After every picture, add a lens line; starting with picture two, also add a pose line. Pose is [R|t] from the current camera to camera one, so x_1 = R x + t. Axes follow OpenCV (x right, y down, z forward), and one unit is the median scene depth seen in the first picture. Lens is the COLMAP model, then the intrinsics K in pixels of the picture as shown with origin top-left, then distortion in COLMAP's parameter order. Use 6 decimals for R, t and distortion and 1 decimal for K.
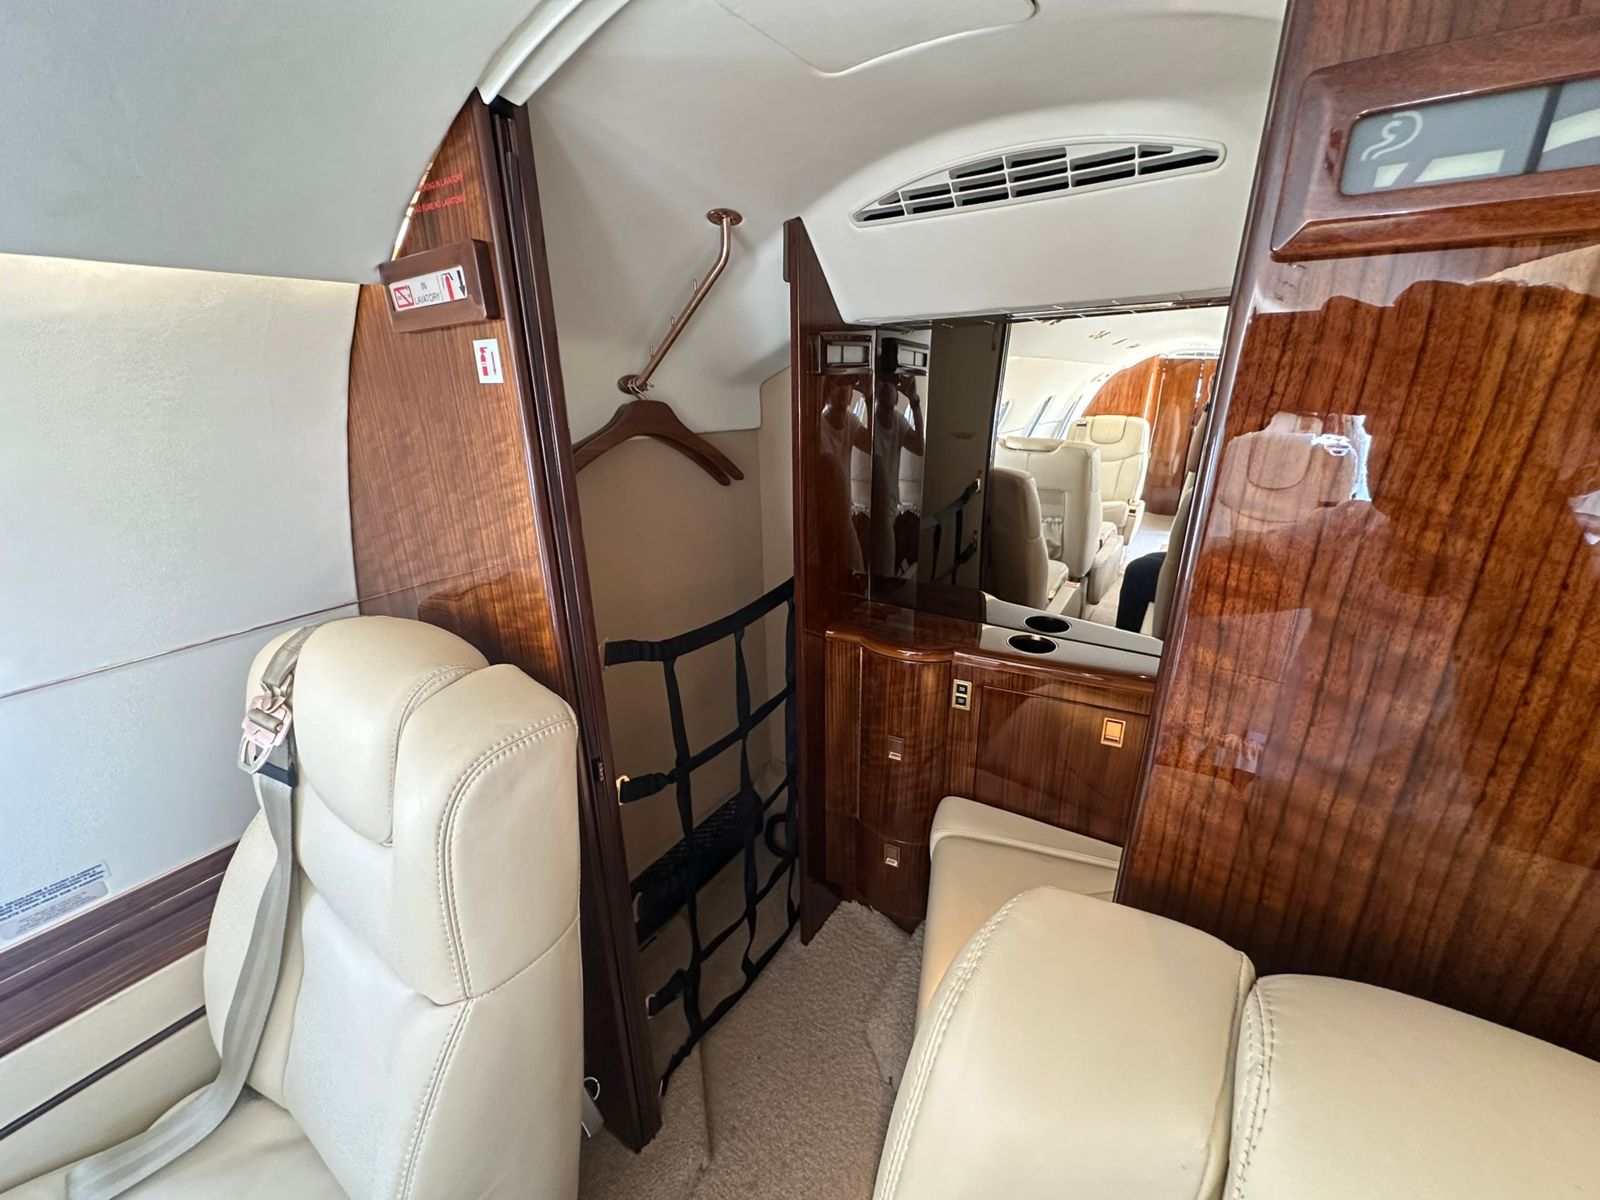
lens RADIAL K [[642.2, 0, 800.0], [0, 642.2, 600.0], [0, 0, 1]] dist [0.000088, 0.000001]
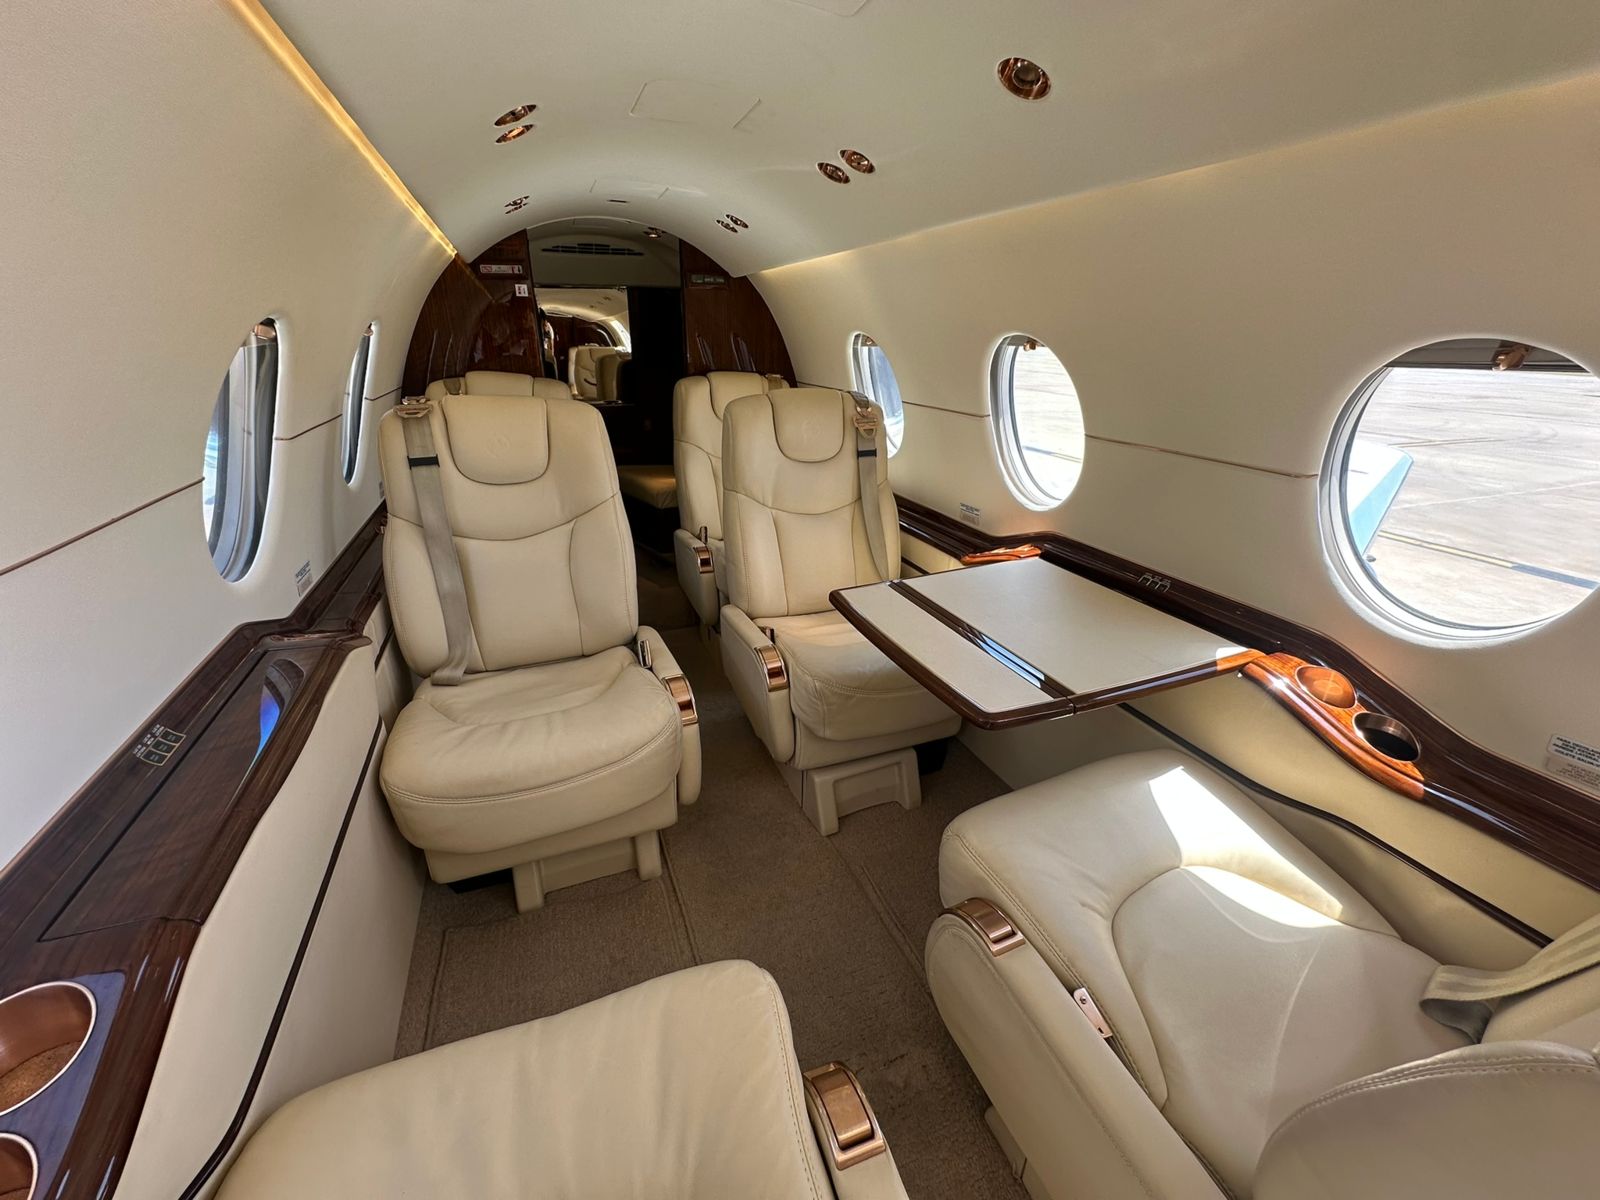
lens RADIAL K [[642.2, 0, 800.0], [0, 642.2, 600.0], [0, 0, 1]] dist [0.000088, 0.000001]
pose [[0.563622, -0.289595, 0.773605, -3.000935], [0.255328, 0.951746, 0.170257, 1.136287], [-0.785581, 0.101562, 0.610367, -2.404490]]
